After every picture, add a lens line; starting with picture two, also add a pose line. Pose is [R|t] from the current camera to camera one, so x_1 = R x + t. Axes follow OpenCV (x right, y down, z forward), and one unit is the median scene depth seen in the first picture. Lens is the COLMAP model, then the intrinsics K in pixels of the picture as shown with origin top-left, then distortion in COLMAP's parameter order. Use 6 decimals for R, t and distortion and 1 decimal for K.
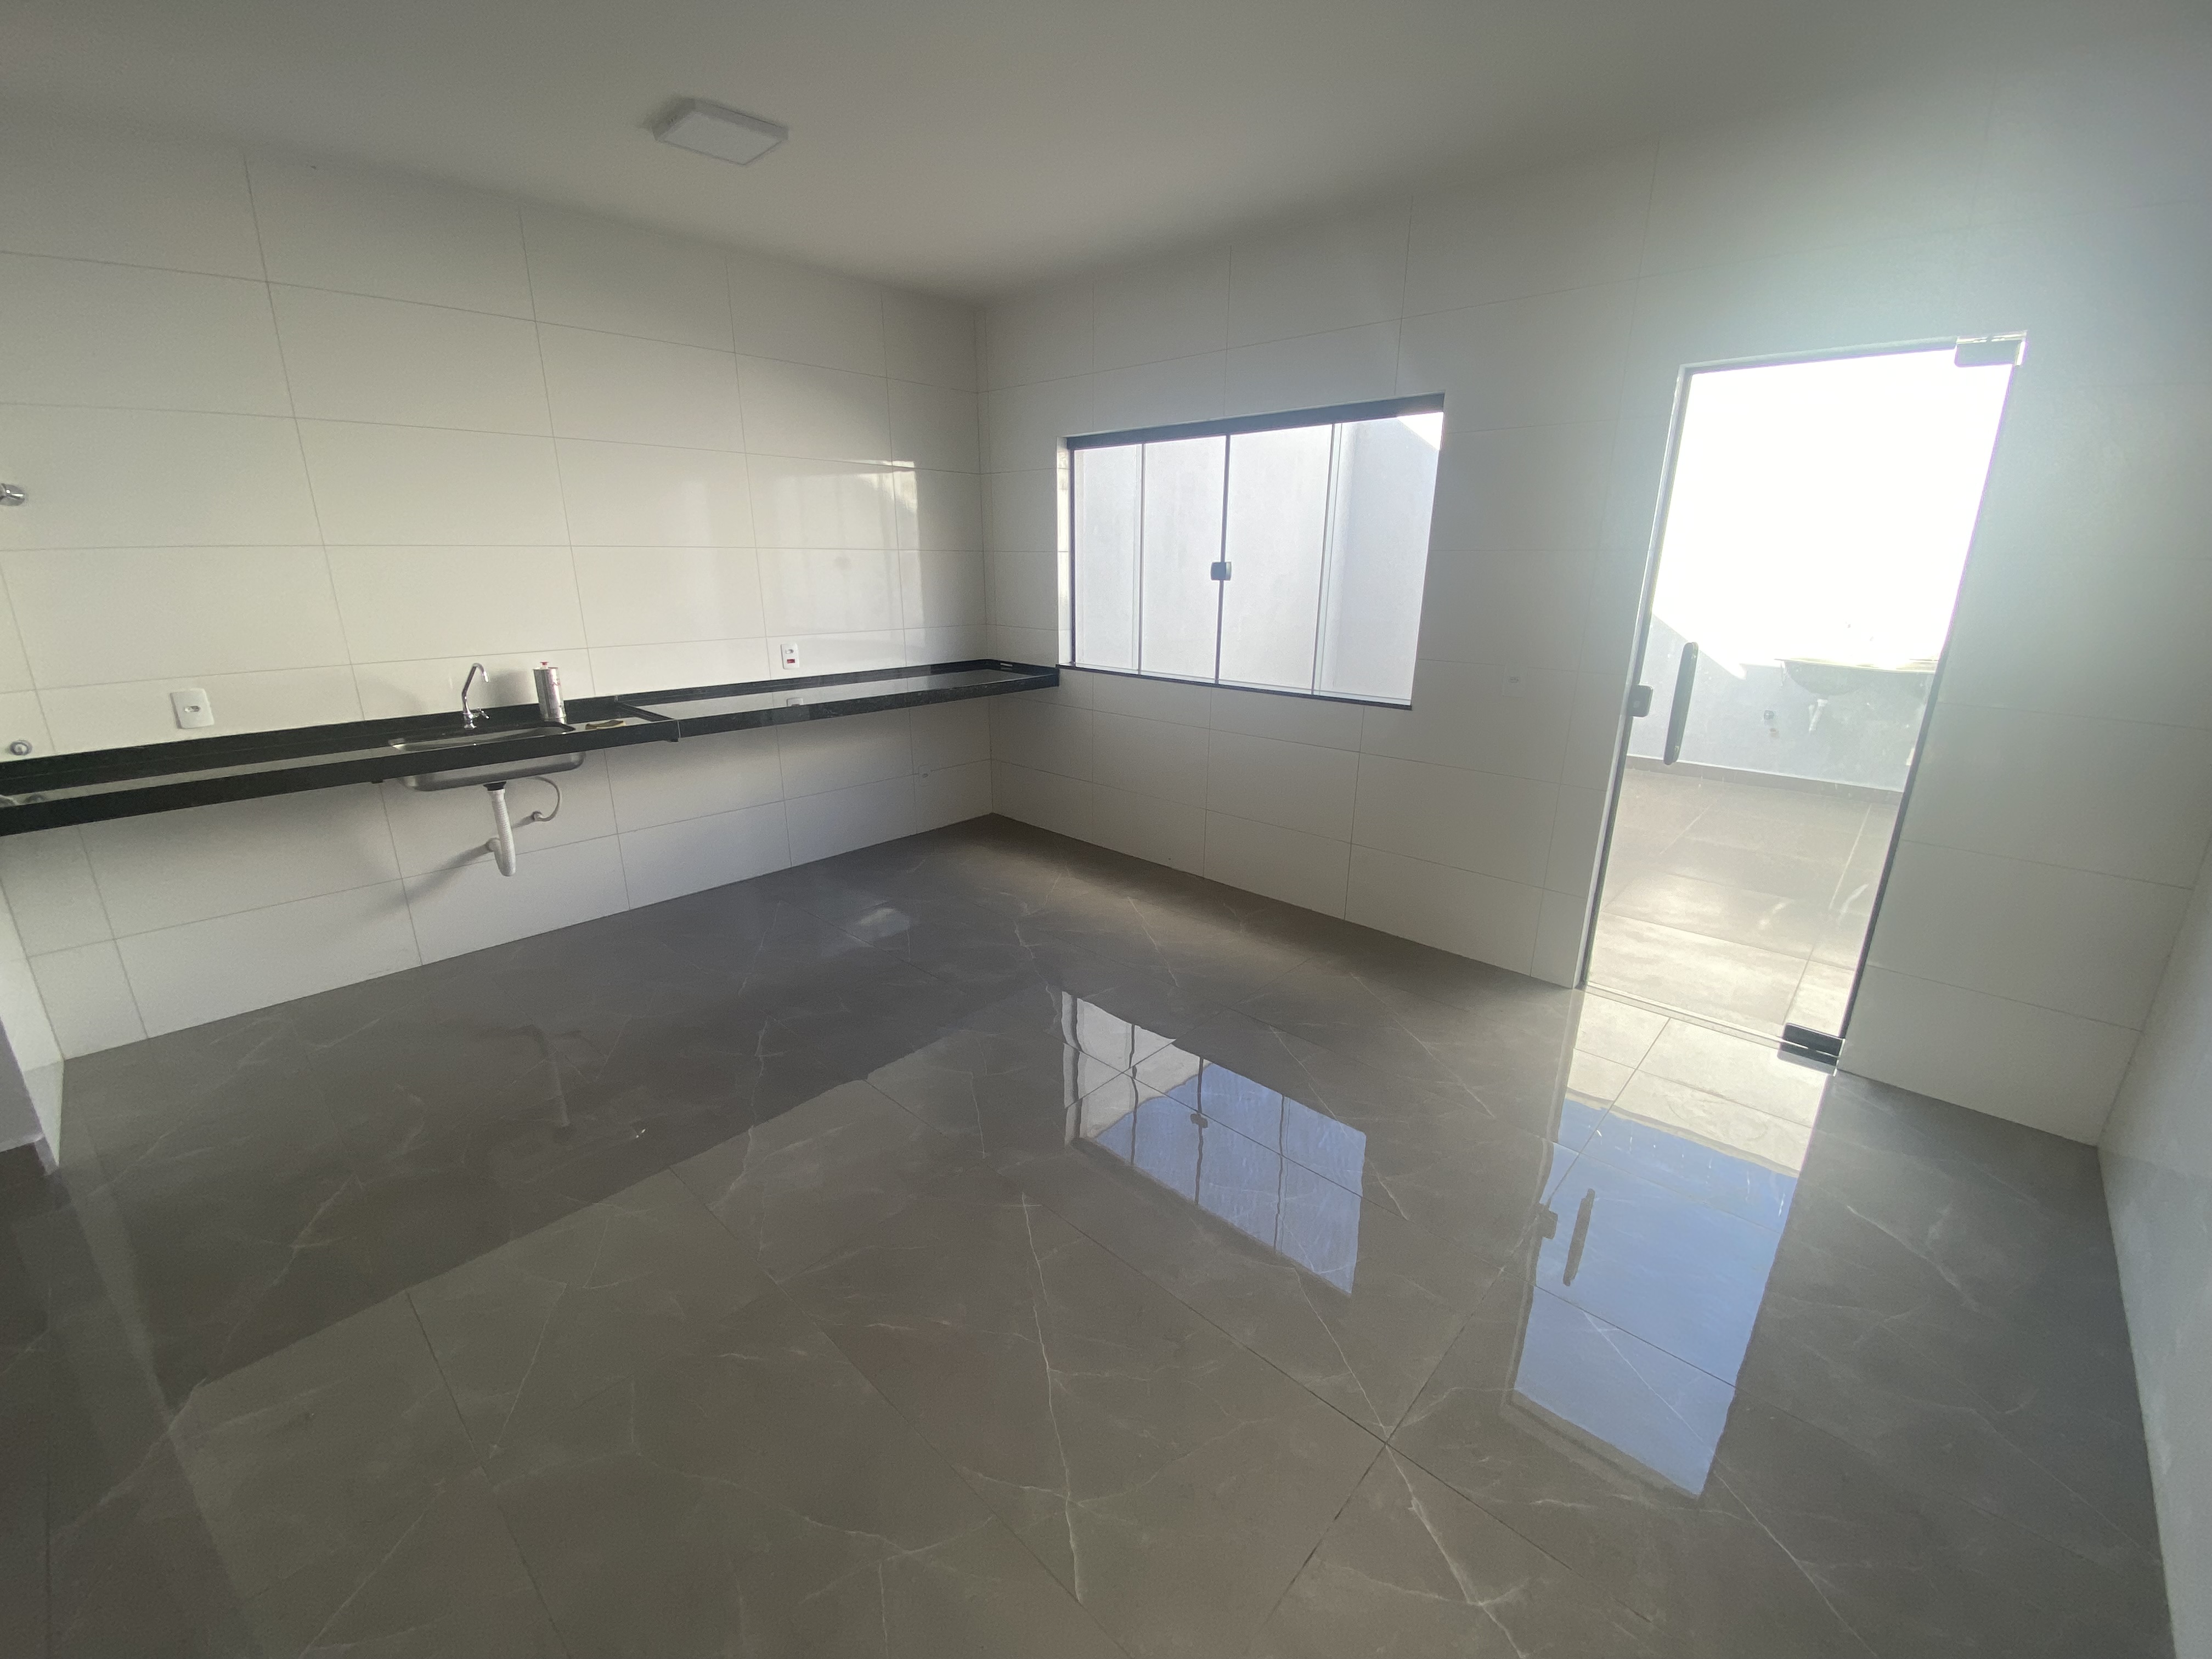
lens RADIAL K [[906.7, 0, 1109.6], [0, 906.7, 816.7], [0, 0, 1]] dist [0.010134, -0.005102]
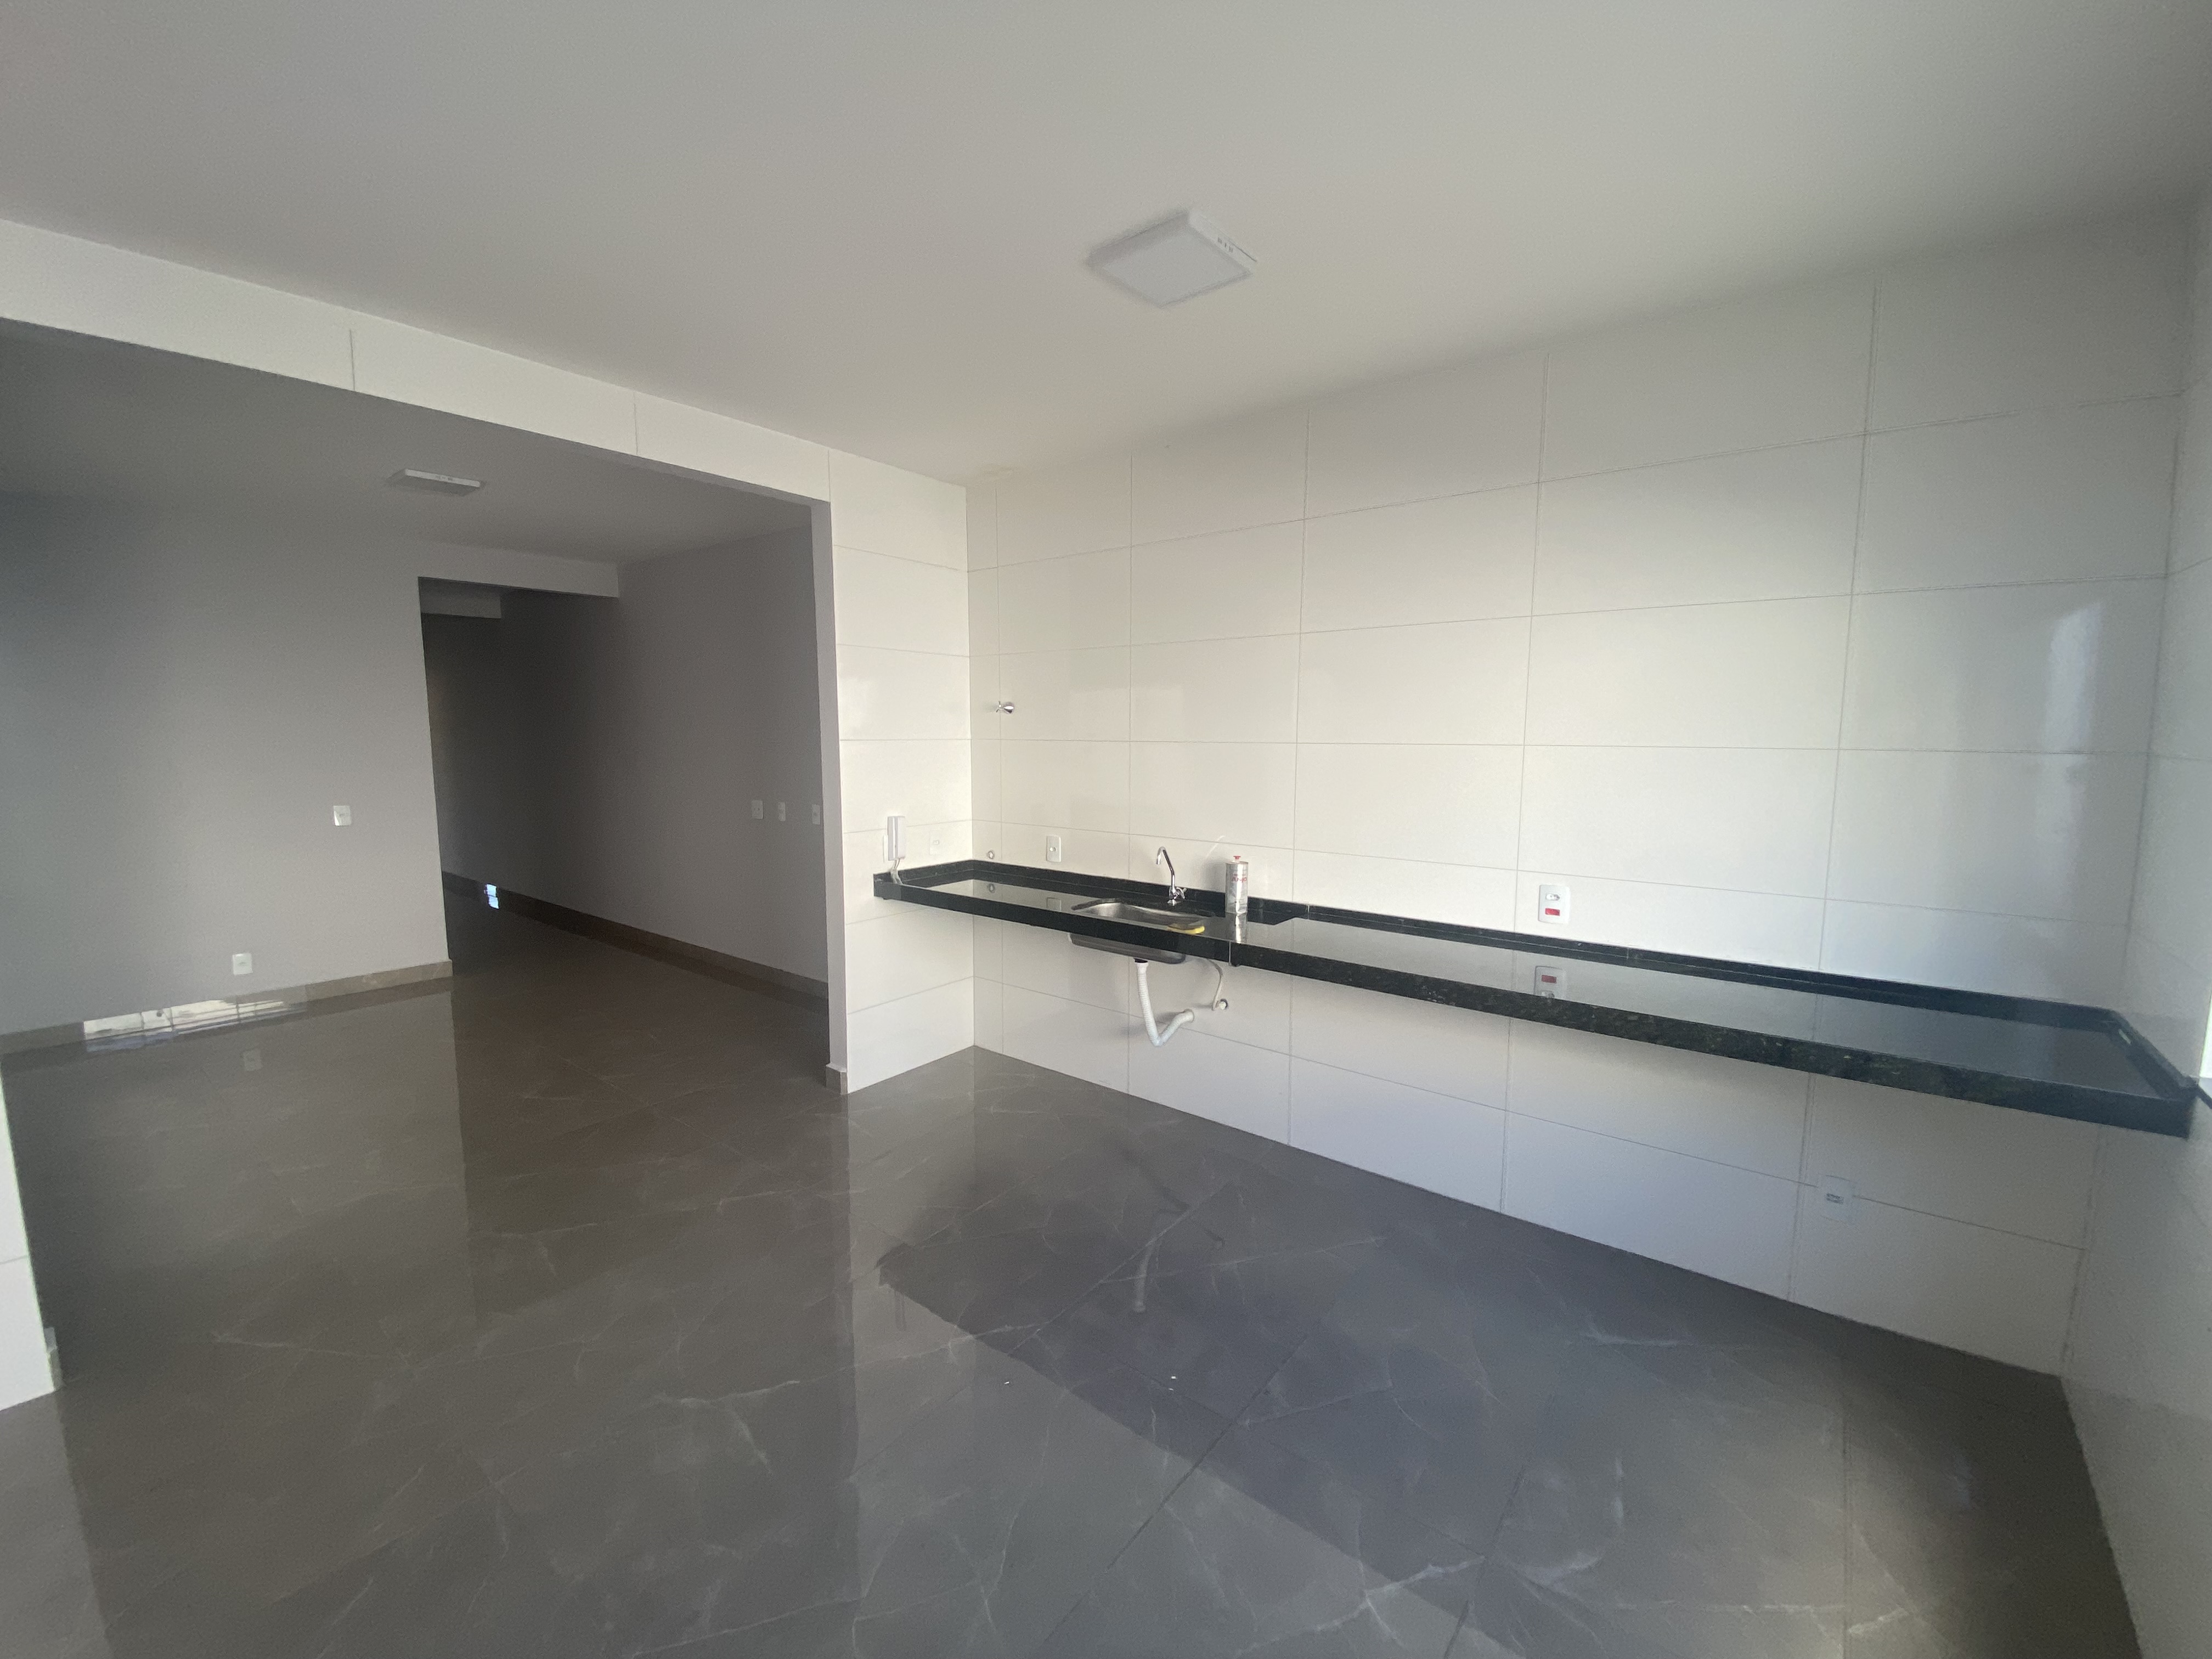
lens RADIAL K [[906.7, 0, 1099.9], [0, 906.7, 819.2], [0, 0, 1]] dist [0.010134, -0.005102]
pose [[0.070450, 0.101538, -0.992334, 0.325700], [-0.278149, 0.957348, 0.078211, -0.241094], [0.957951, 0.270507, 0.095688, 0.753338]]
